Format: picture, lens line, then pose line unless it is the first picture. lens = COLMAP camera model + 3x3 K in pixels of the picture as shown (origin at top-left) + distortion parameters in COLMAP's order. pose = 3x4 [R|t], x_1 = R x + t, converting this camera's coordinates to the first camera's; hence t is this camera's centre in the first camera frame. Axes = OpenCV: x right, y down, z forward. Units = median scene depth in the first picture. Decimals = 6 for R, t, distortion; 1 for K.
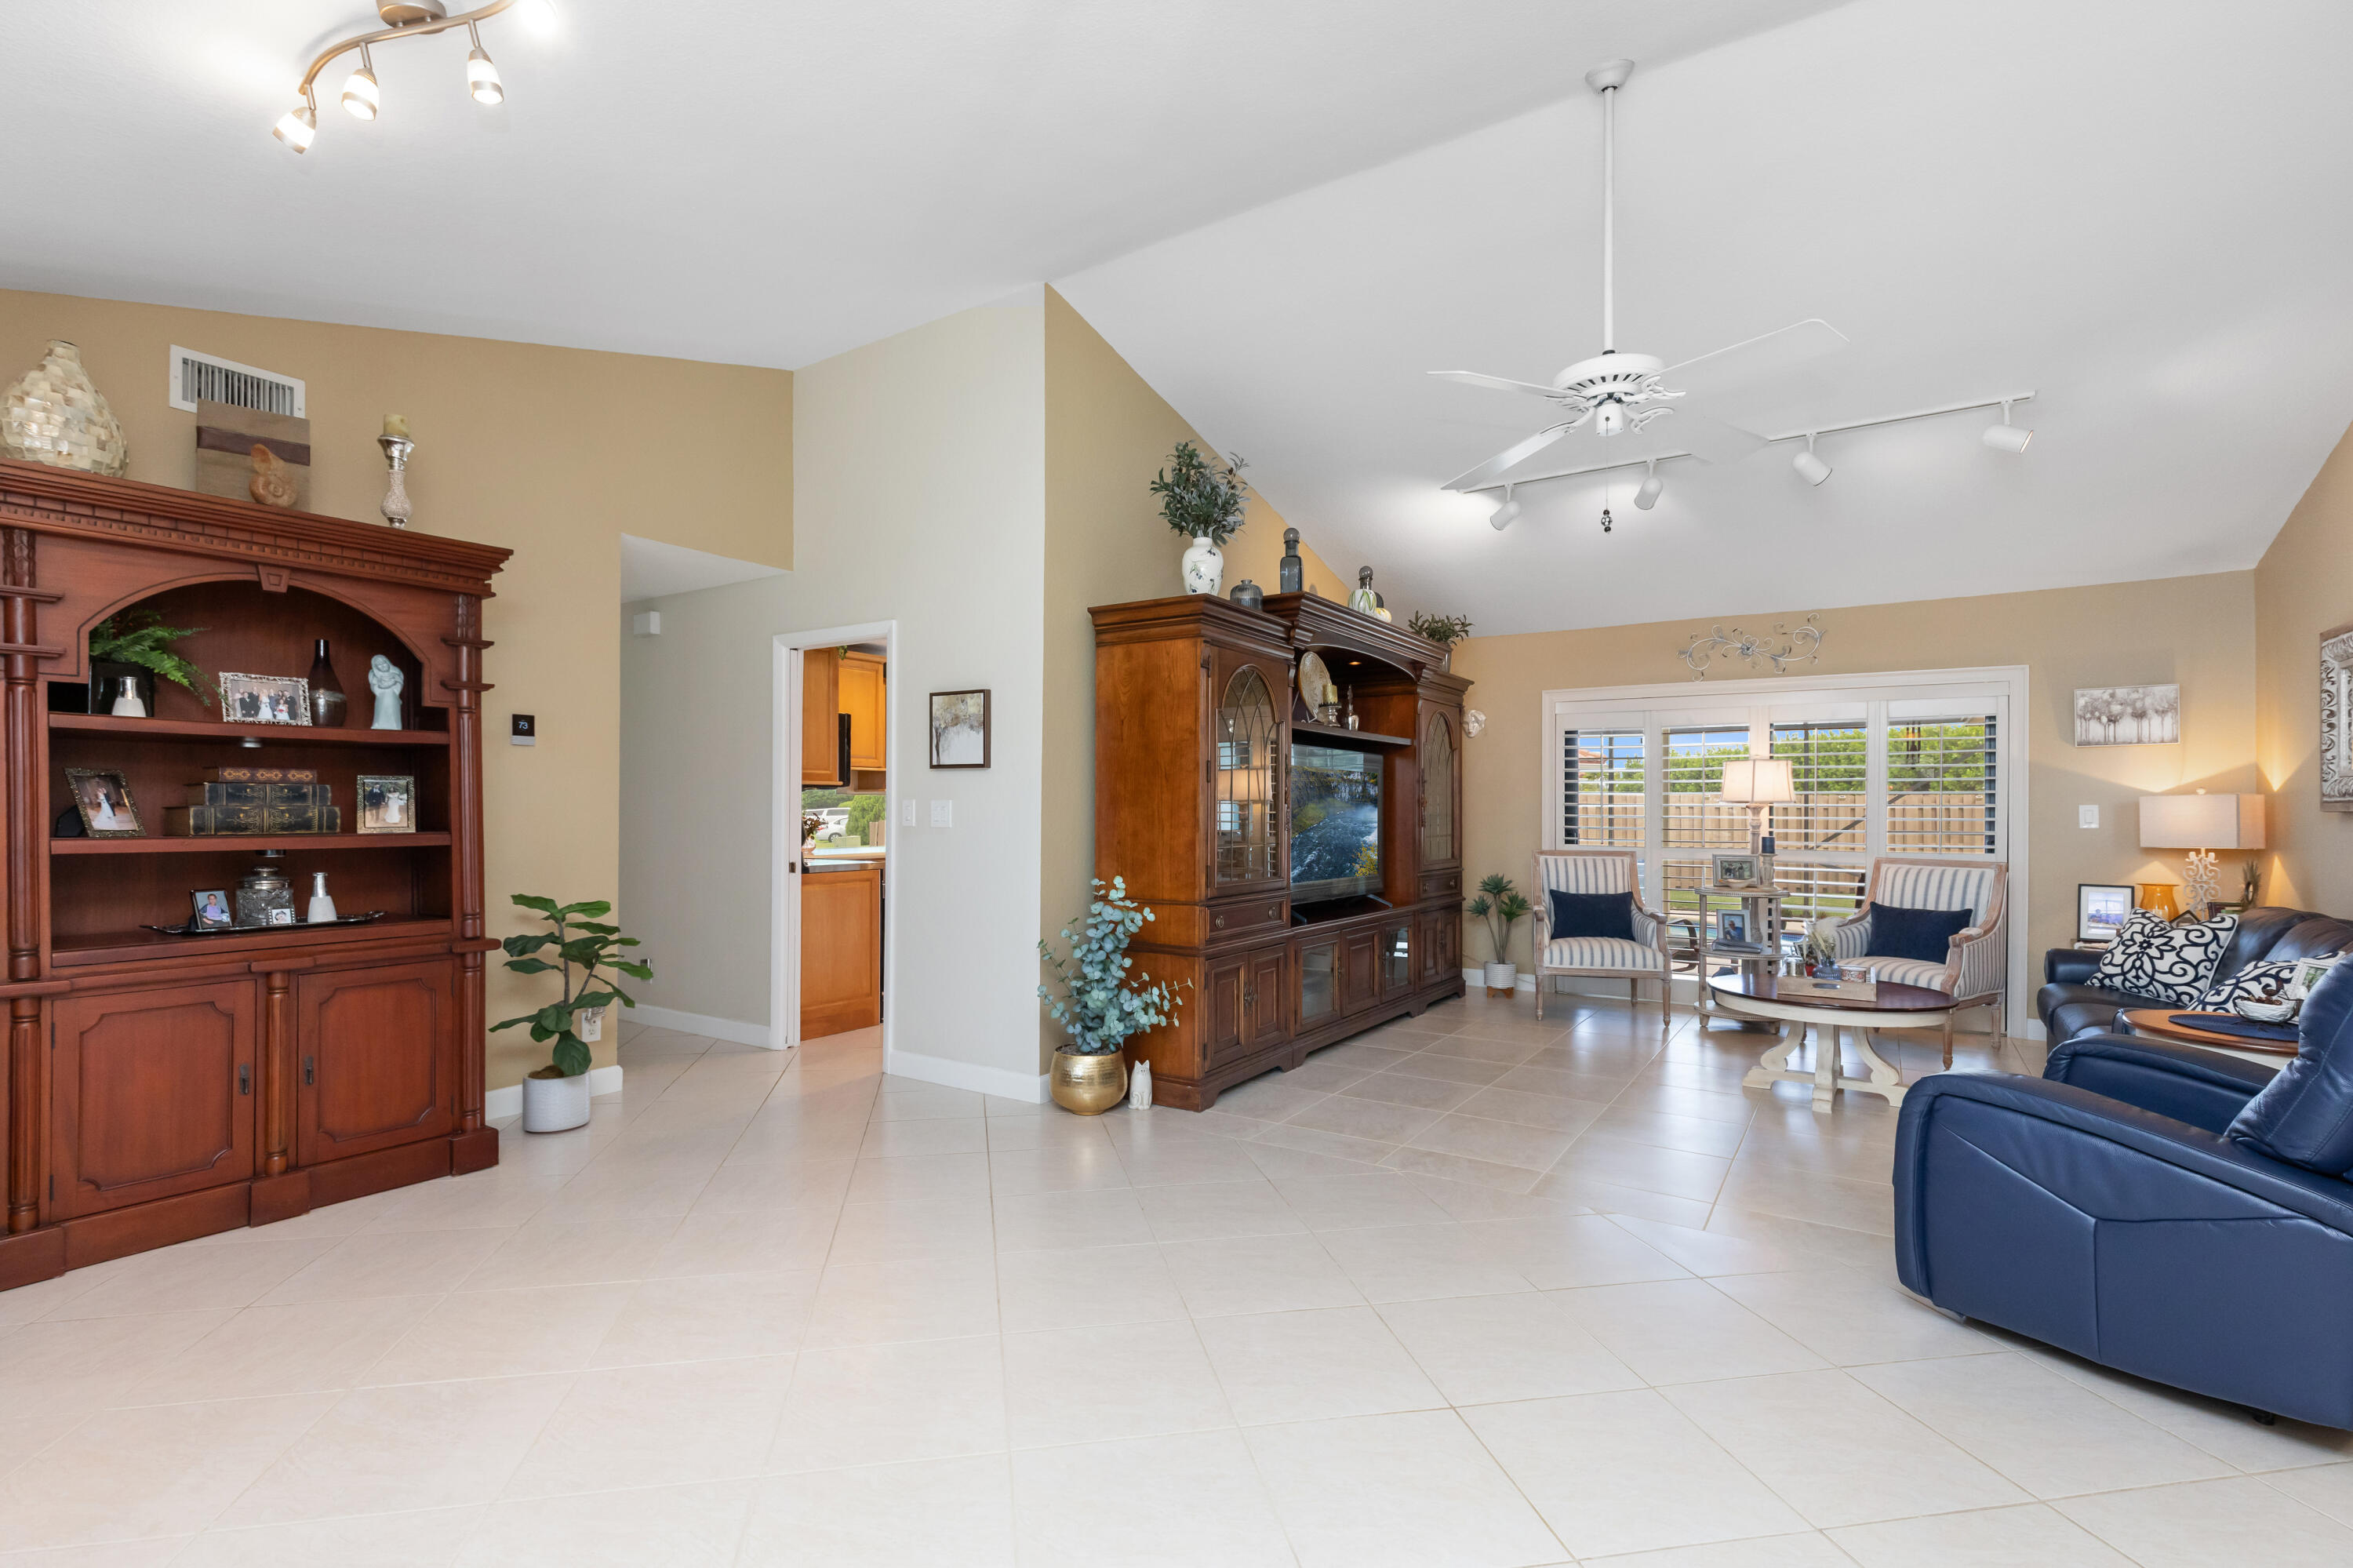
lens RADIAL K [[1080.1, 0, 1150.0], [0, 1080.1, 802.8], [0, 0, 1]] dist [0.003359, -0.000348]
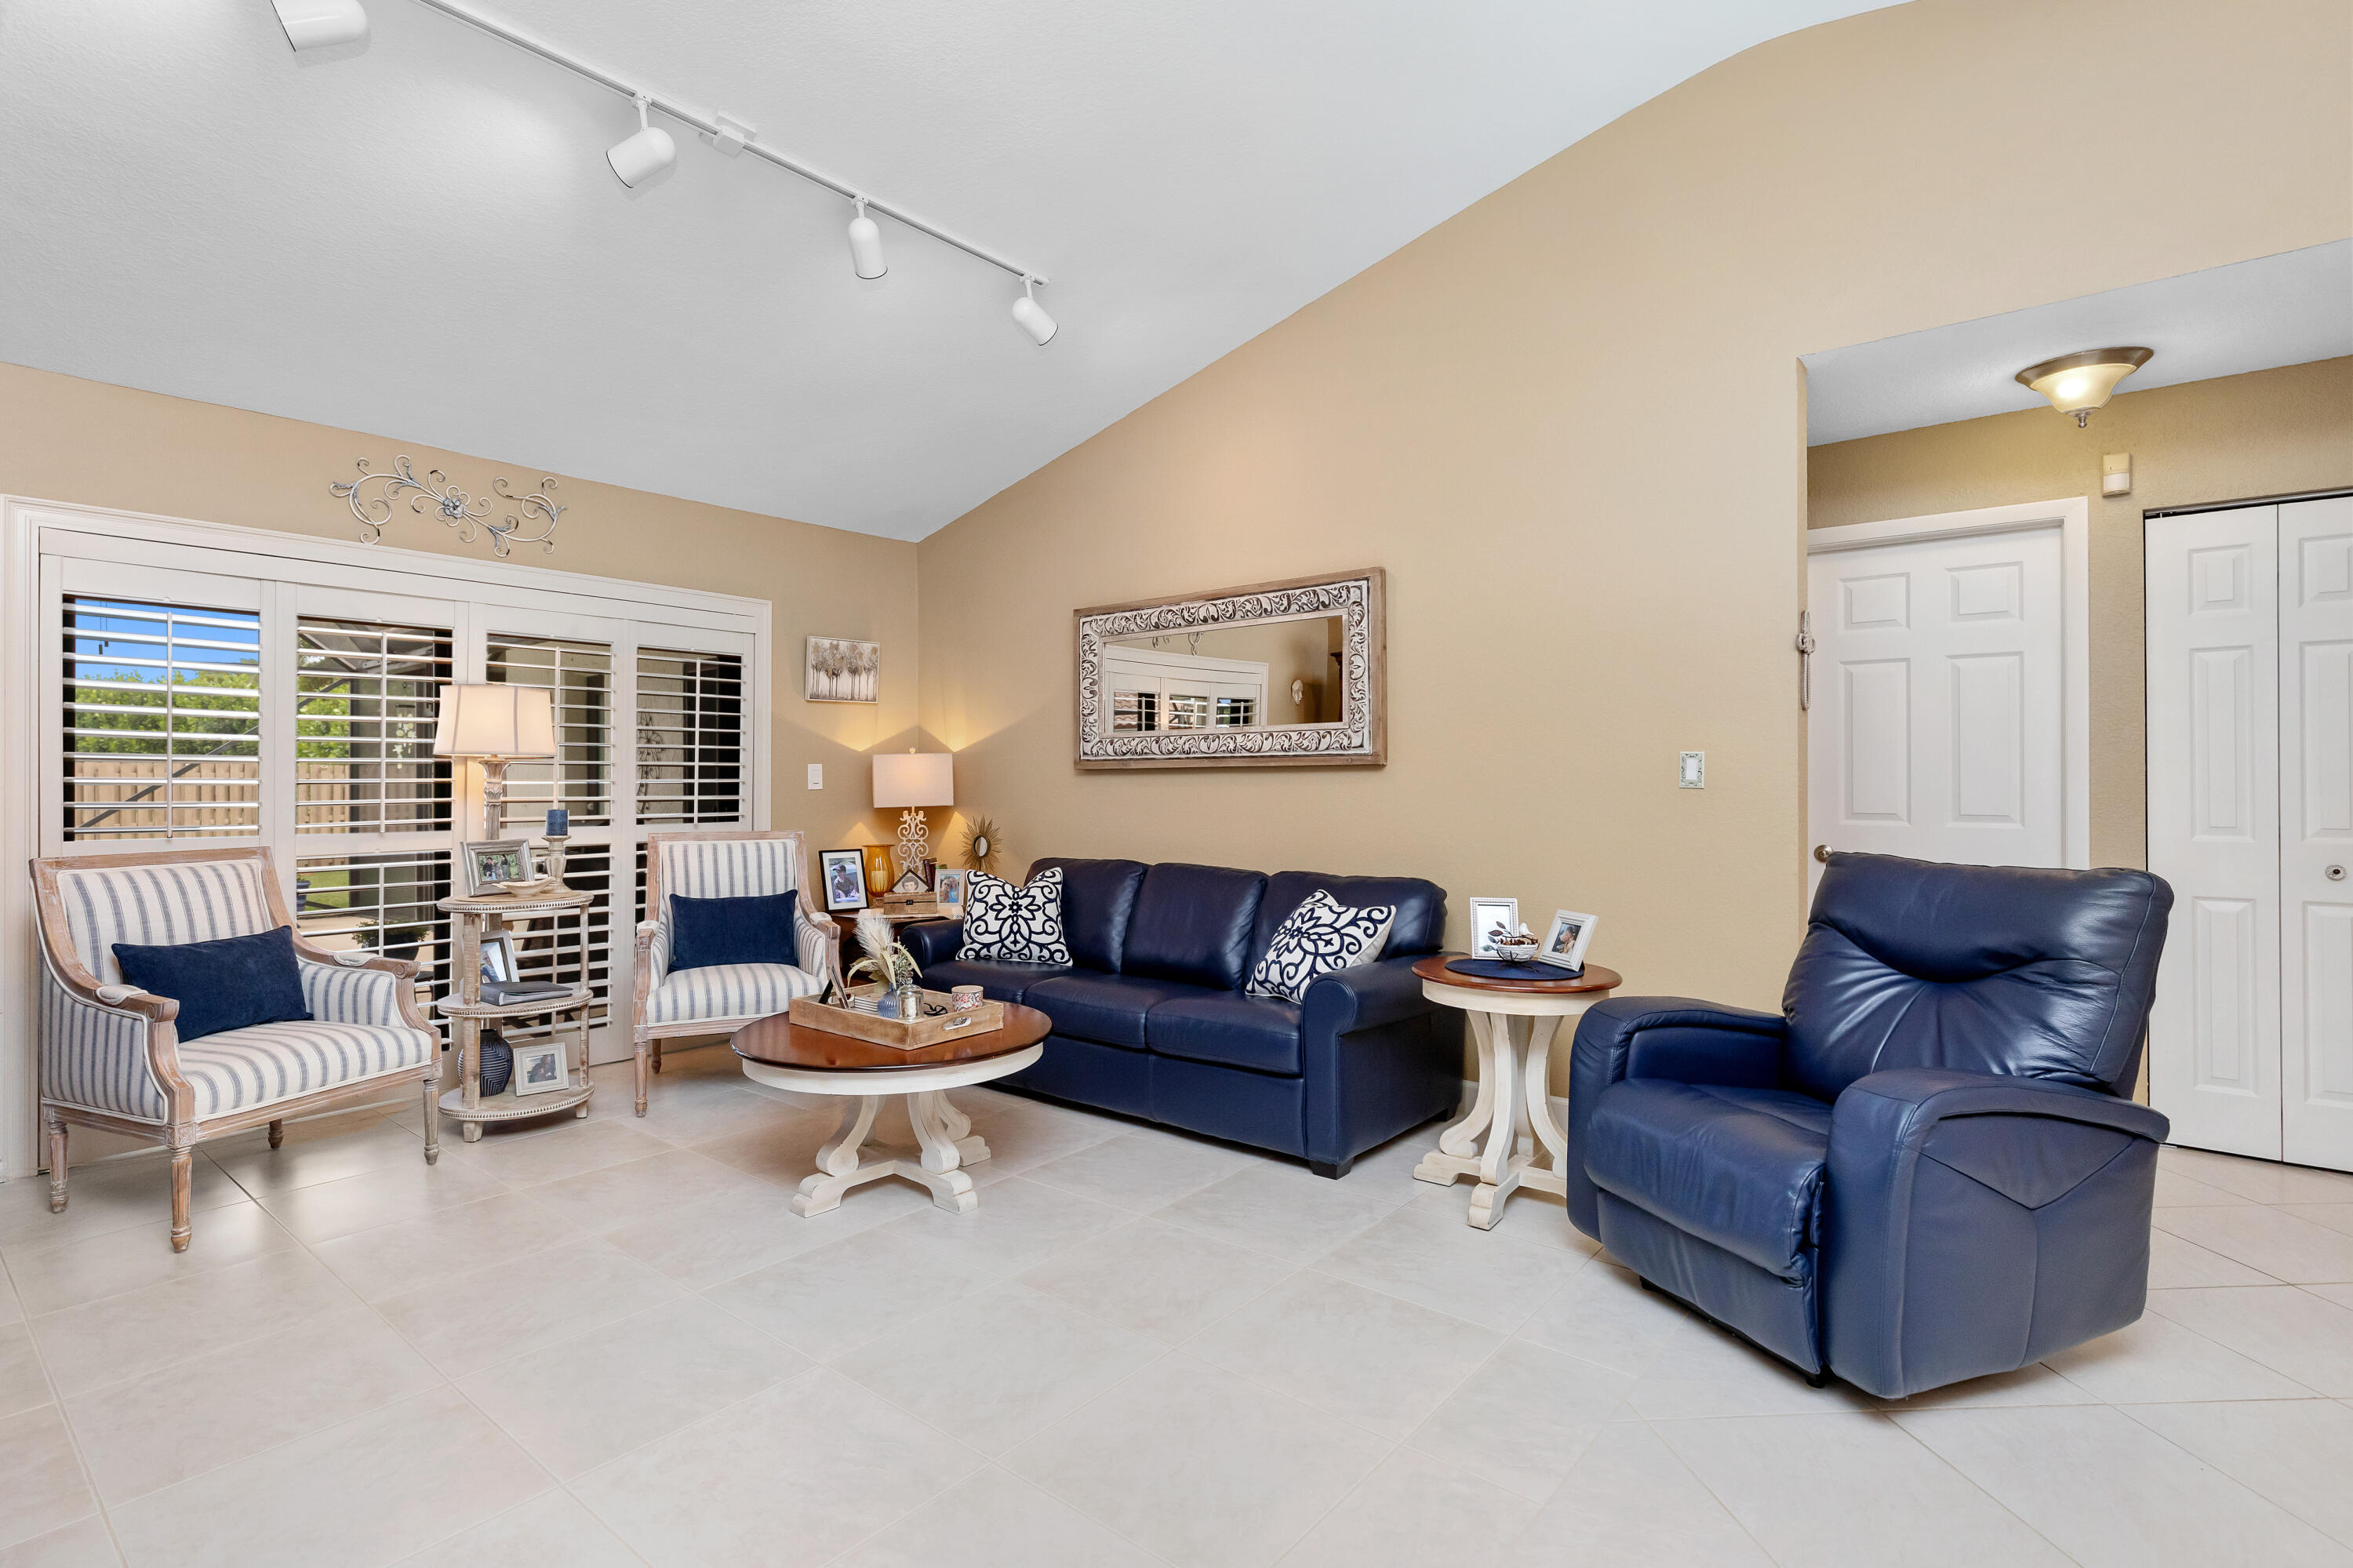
lens RADIAL K [[1117.9, 0, 1120.0], [0, 1117.9, 775.8], [0, 0, 1]] dist [-0.003094, -0.002949]
pose [[0.110002, 0.001612, 0.993930, -0.055557], [-0.002817, 0.999995, -0.001311, 0.015461], [-0.993927, -0.002655, 0.110007, 0.793471]]
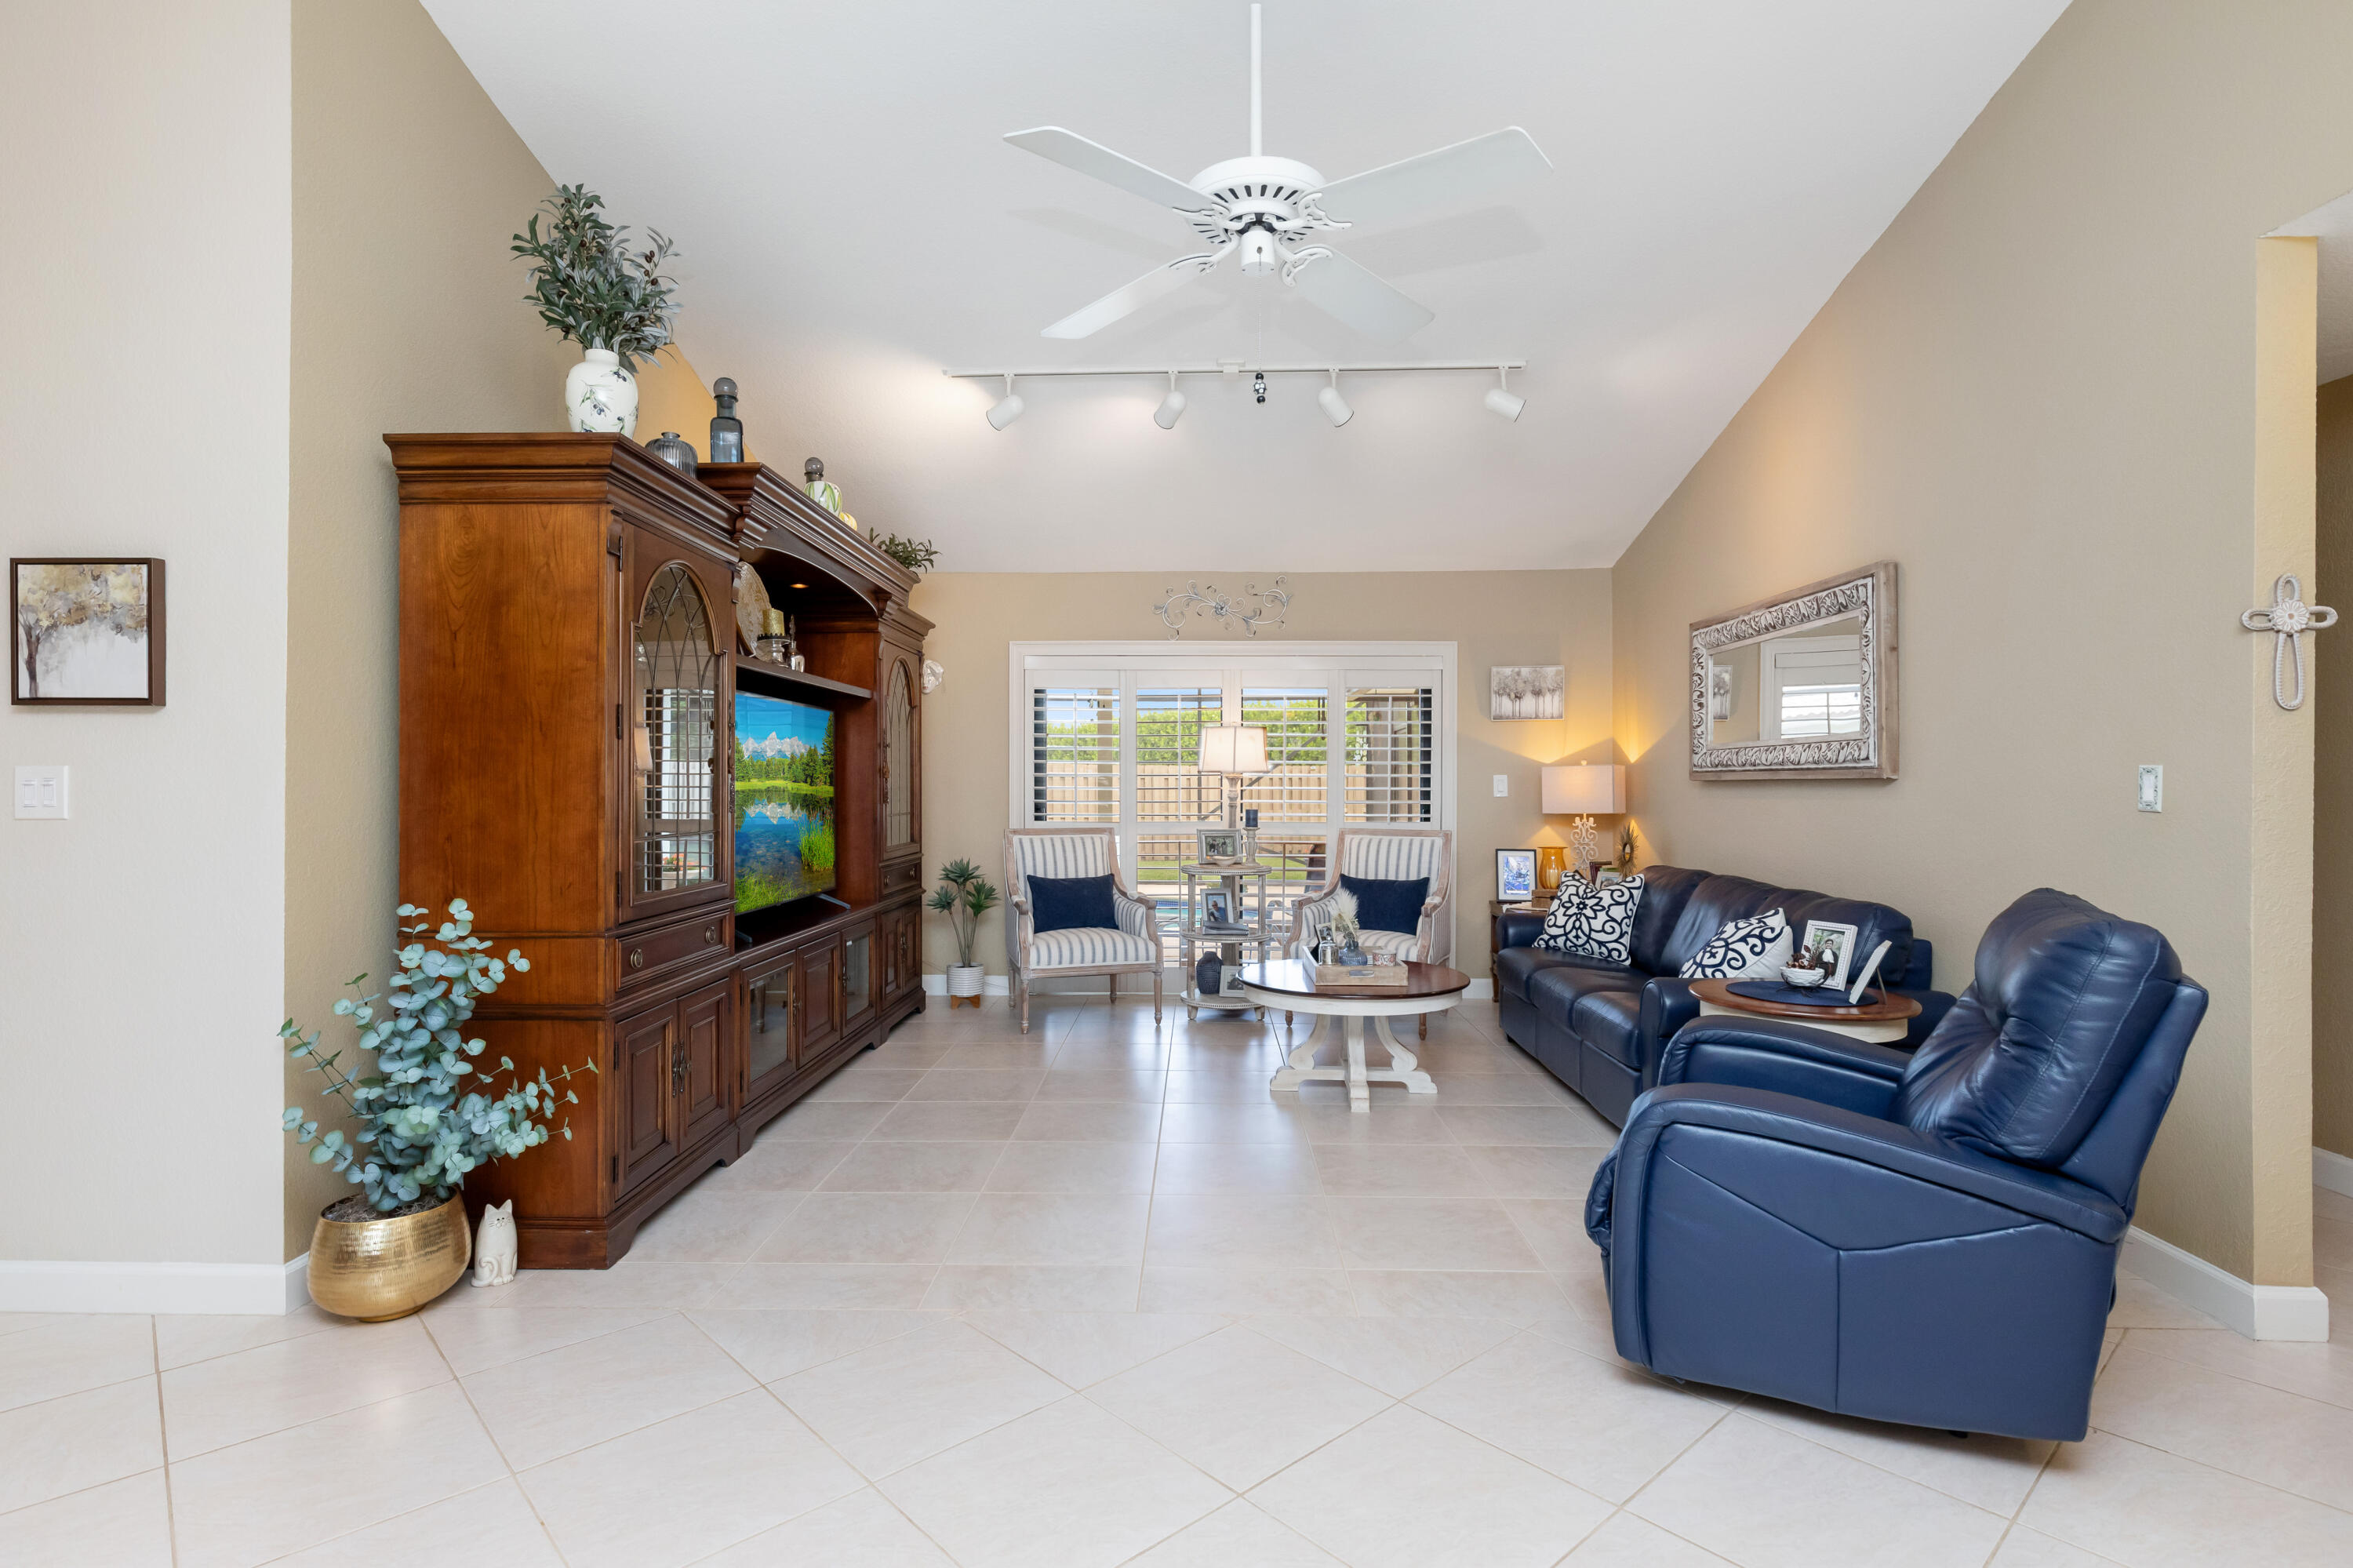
lens RADIAL K [[1164.7, 0, 1168.8], [0, 1164.7, 783.0], [0, 0, 1]] dist [-0.004732, 0.000810]
pose [[0.844010, -0.004042, 0.536312, -0.037264], [0.000051, 0.999972, 0.007457, 0.001617], [-0.536327, -0.006267, 0.843987, 0.250214]]
